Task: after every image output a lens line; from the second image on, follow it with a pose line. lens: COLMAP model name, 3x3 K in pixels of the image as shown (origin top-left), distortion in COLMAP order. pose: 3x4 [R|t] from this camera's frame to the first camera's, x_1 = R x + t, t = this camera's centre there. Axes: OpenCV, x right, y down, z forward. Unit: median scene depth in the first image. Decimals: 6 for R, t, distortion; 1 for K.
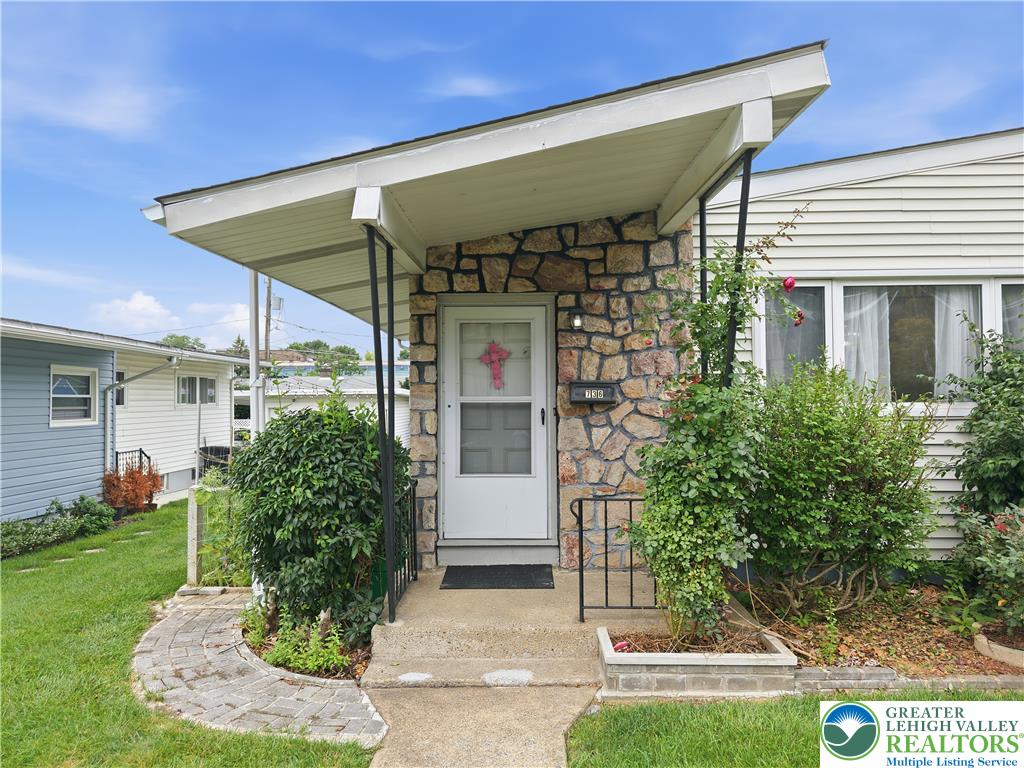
lens RADIAL K [[690.6, 0, 510.8], [0, 690.6, 389.6], [0, 0, 1]] dist [0.003630, -0.002108]
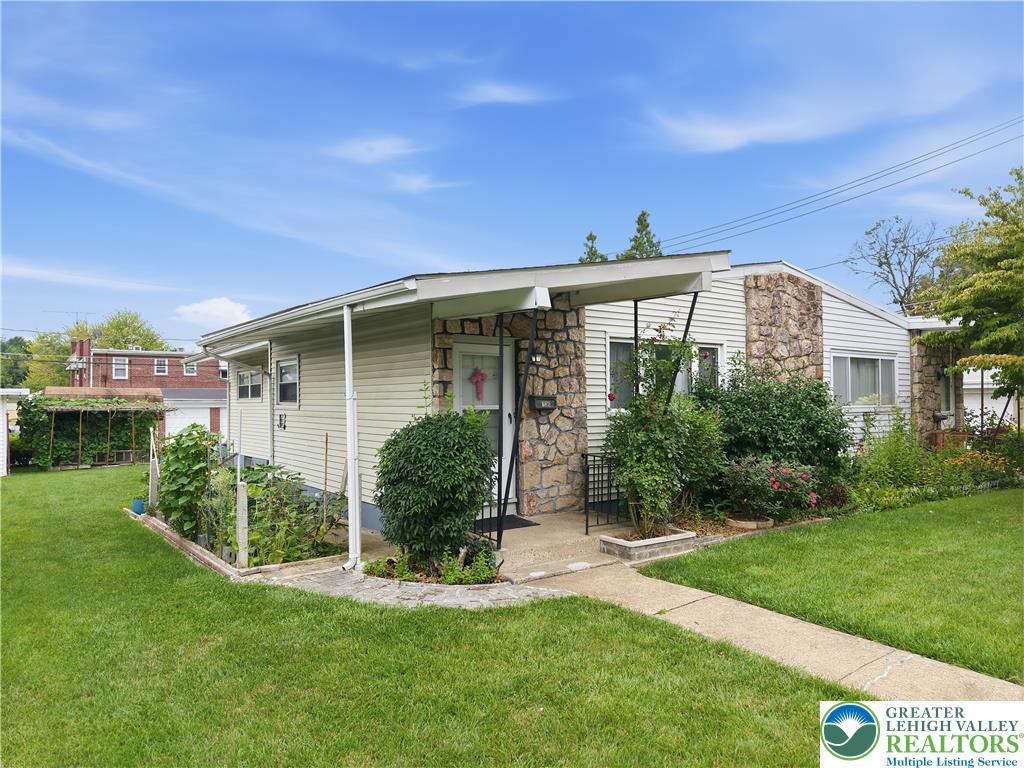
lens RADIAL K [[684.1, 0, 511.6], [0, 684.1, 387.4], [0, 0, 1]] dist [0.038786, -0.039912]
pose [[0.795959, 0.014646, 0.605174, -0.886851], [-0.012434, 0.999892, -0.007844, -0.018256], [-0.605223, -0.001282, 0.796055, -0.216232]]
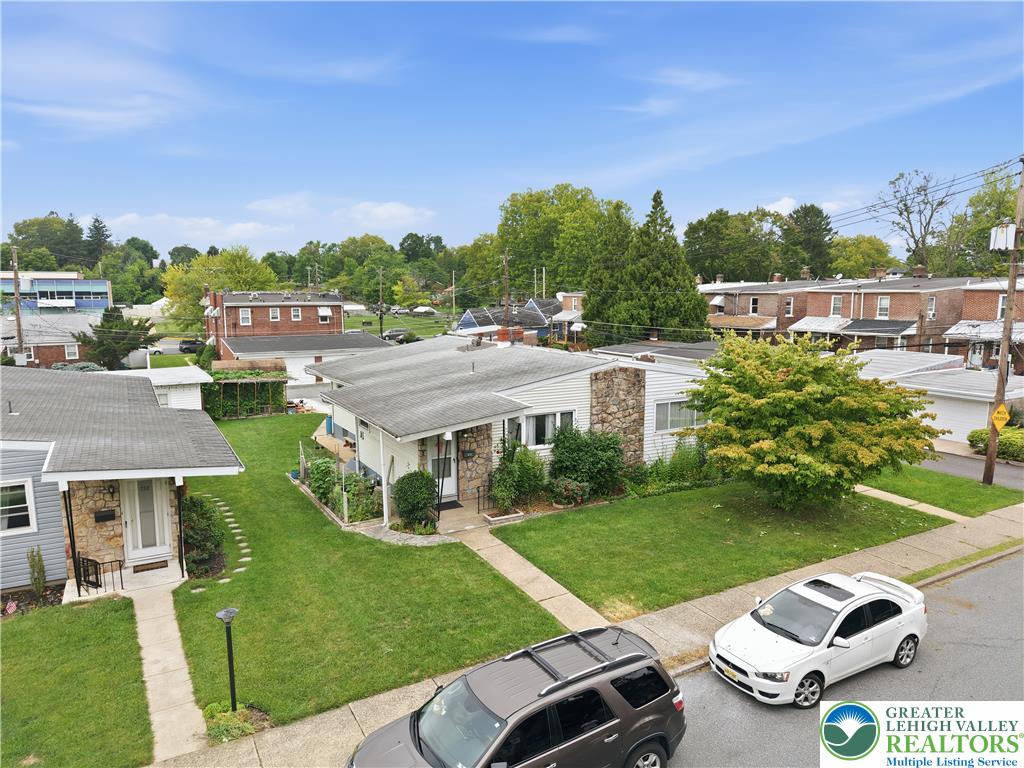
lens RADIAL K [[681.6, 0, 512.0], [0, 681.6, 384.0], [0, 0, 1]] dist [0.097832, -0.158195]
pose [[0.863928, -0.063429, 0.499606, -1.466187], [-0.013800, 0.988683, 0.149384, -0.905988], [-0.503427, -0.135951, 0.853275, -2.167129]]
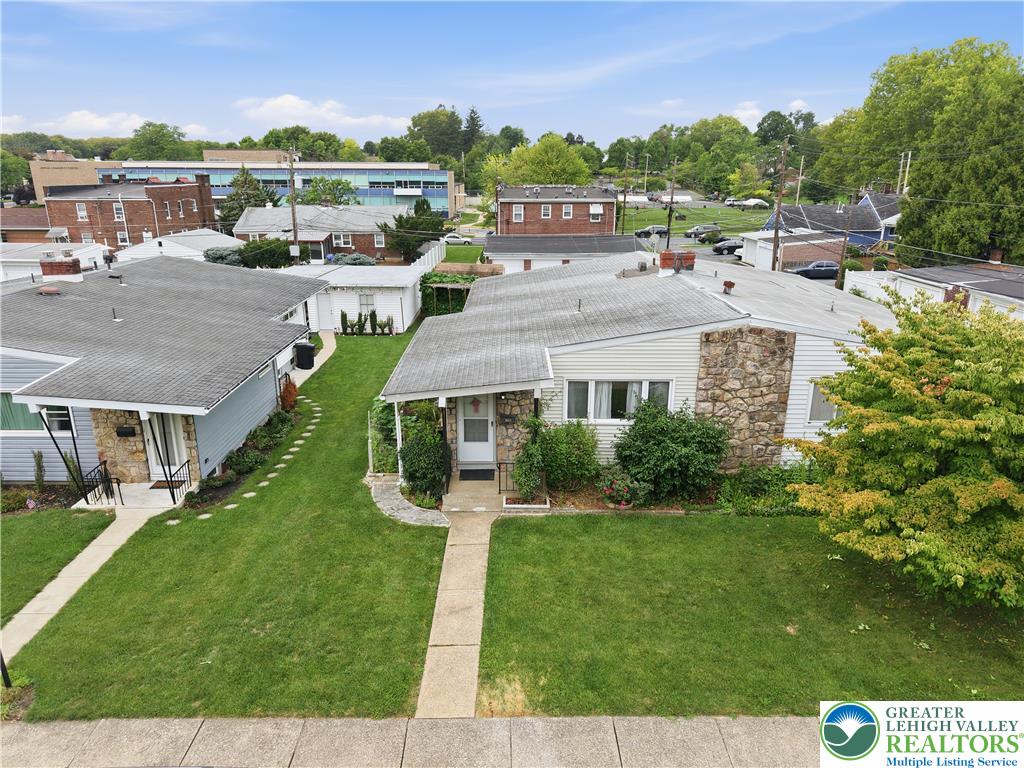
lens RADIAL K [[684.1, 0, 511.6], [0, 684.1, 387.4], [0, 0, 1]] dist [0.038786, -0.039912]
pose [[0.999711, 0.002848, 0.023855, 0.061190], [-0.010185, 0.949547, 0.313460, -1.055804], [-0.021758, -0.313612, 0.949302, -1.784276]]
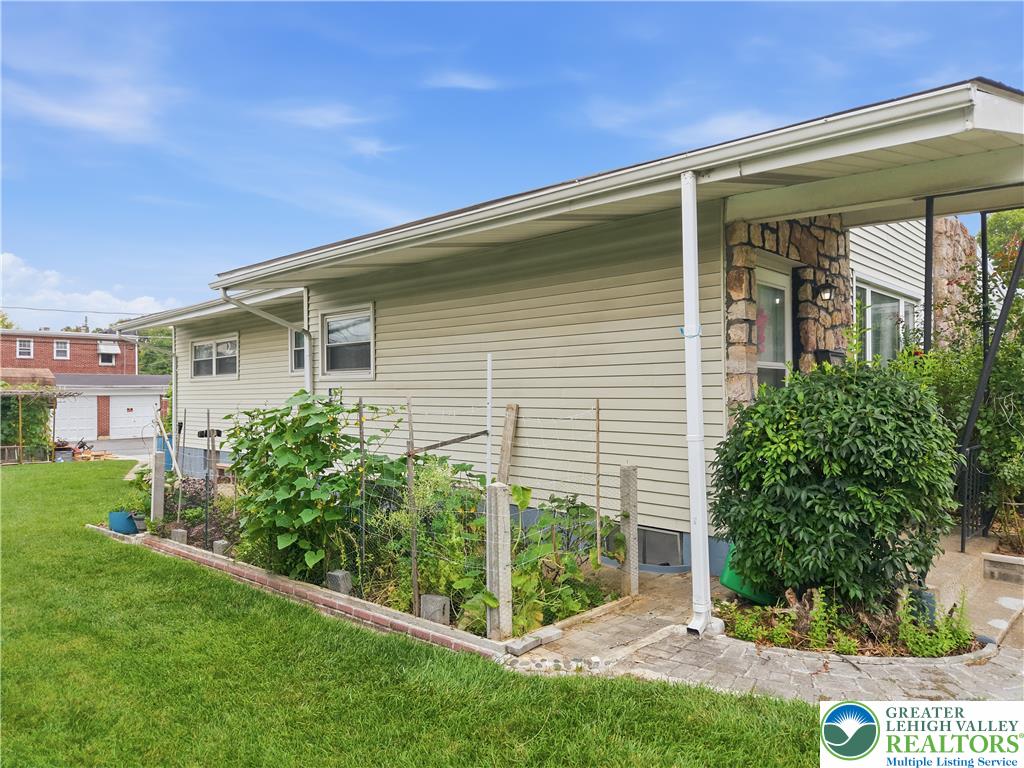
lens RADIAL K [[684.1, 0, 511.6], [0, 684.1, 387.4], [0, 0, 1]] dist [0.038786, -0.039912]
pose [[0.679524, 0.008099, 0.733608, -1.021887], [-0.013117, 0.999913, 0.001110, 0.052289], [-0.733536, -0.010377, 0.679572, 0.615295]]
